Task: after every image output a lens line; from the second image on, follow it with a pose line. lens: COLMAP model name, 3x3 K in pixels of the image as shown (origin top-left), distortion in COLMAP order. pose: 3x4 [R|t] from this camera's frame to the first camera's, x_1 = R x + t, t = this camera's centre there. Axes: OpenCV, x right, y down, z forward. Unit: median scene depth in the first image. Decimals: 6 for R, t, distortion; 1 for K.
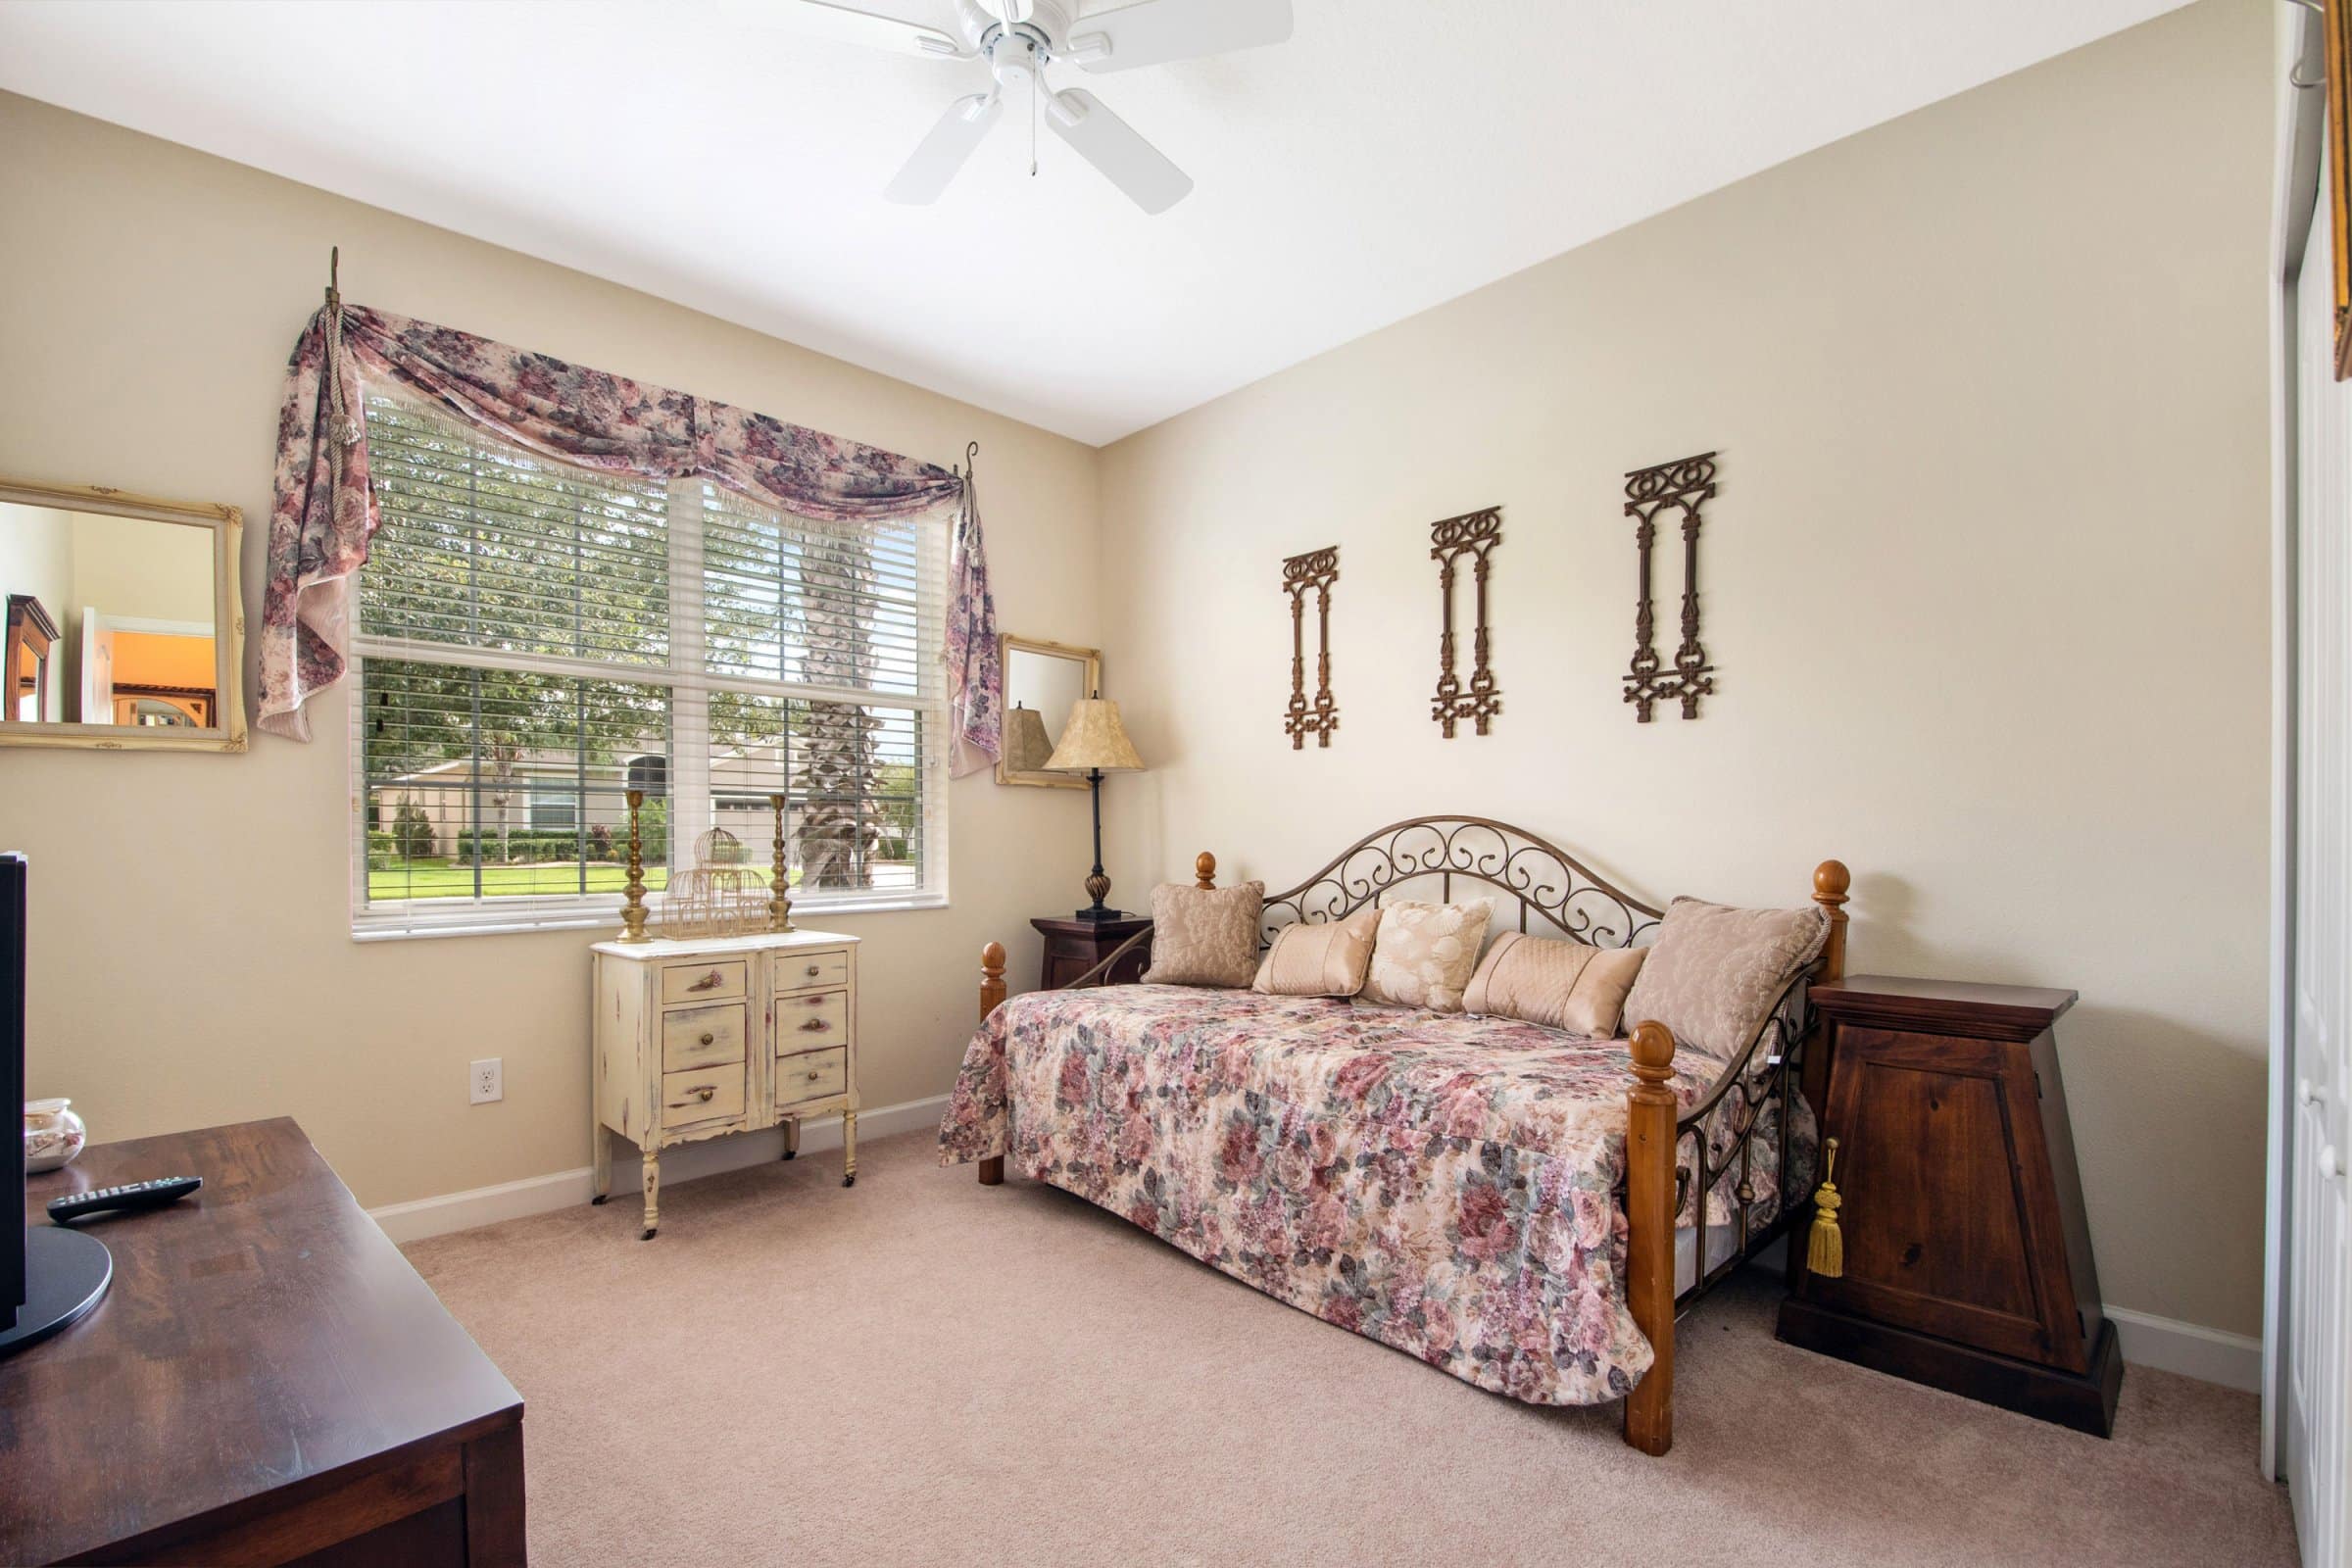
lens RADIAL K [[1047.6, 0, 1153.9], [0, 1047.6, 840.5], [0, 0, 1]] dist [0.014376, -0.020304]
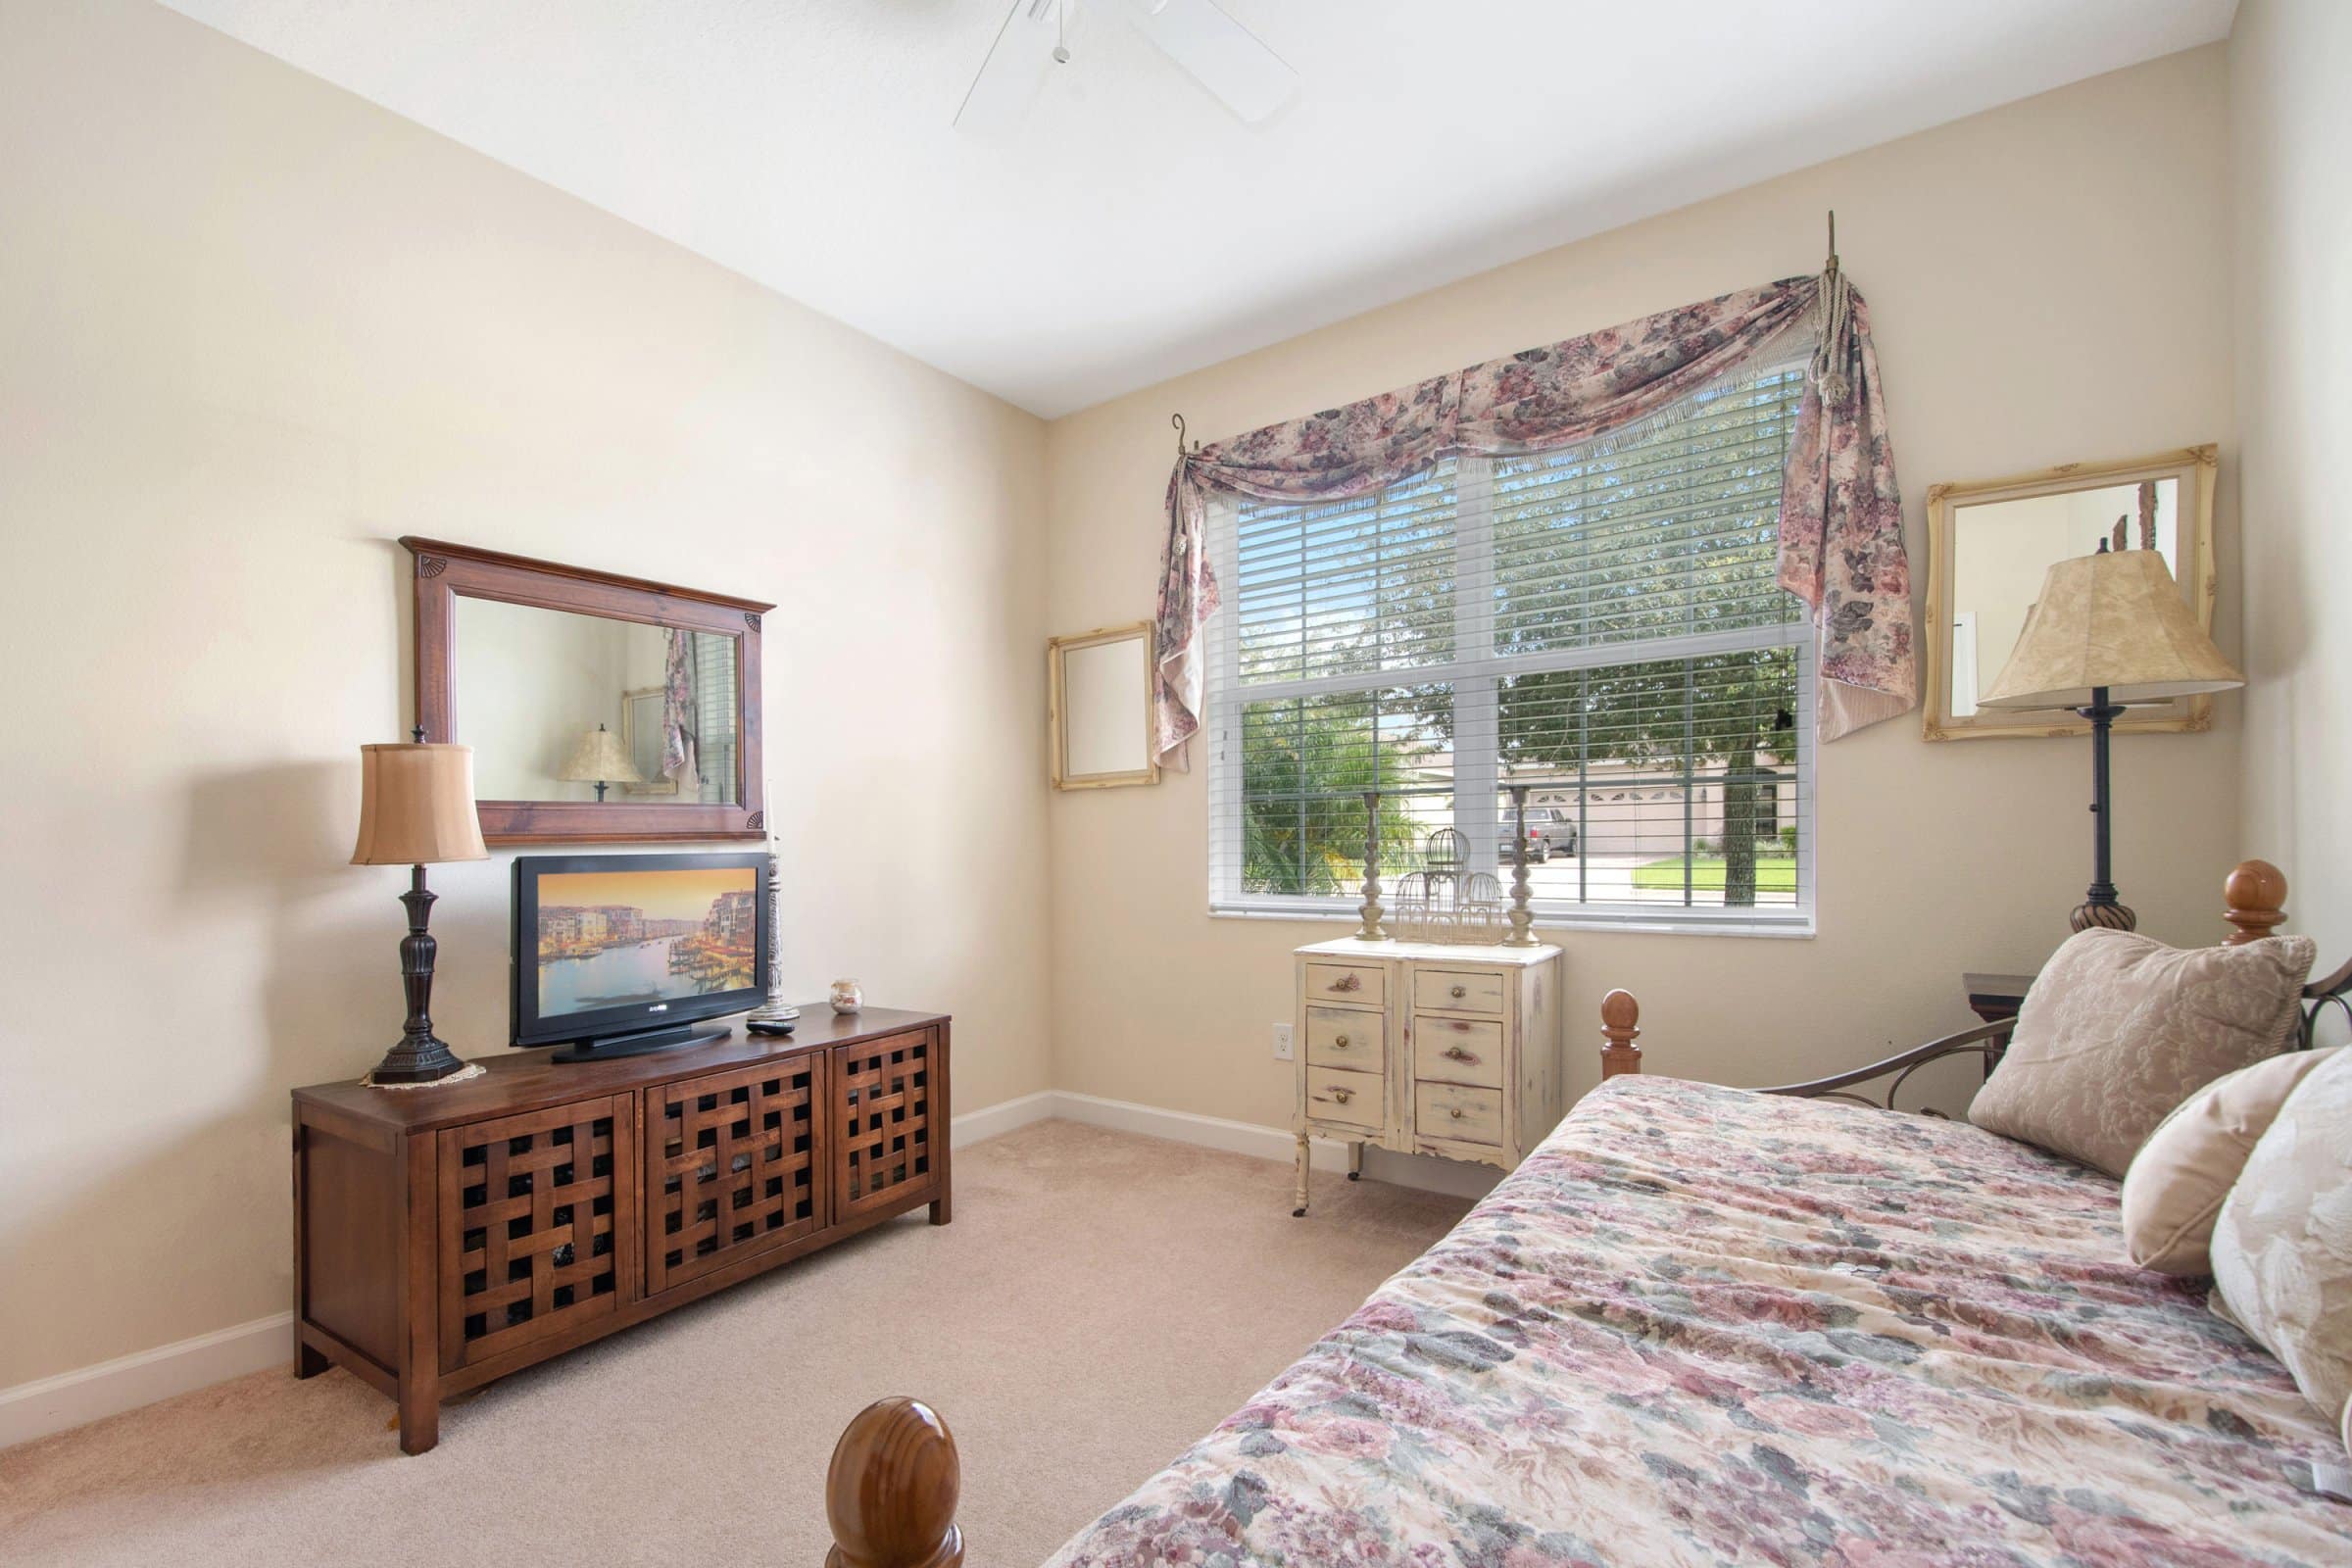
lens RADIAL K [[1047.6, 0, 1153.9], [0, 1047.6, 840.5], [0, 0, 1]] dist [0.014376, -0.020304]
pose [[0.160841, -0.003476, -0.986974, 0.484430], [0.009850, 0.999950, -0.001916, -0.000767], [0.986931, -0.009413, 0.160868, 0.612926]]
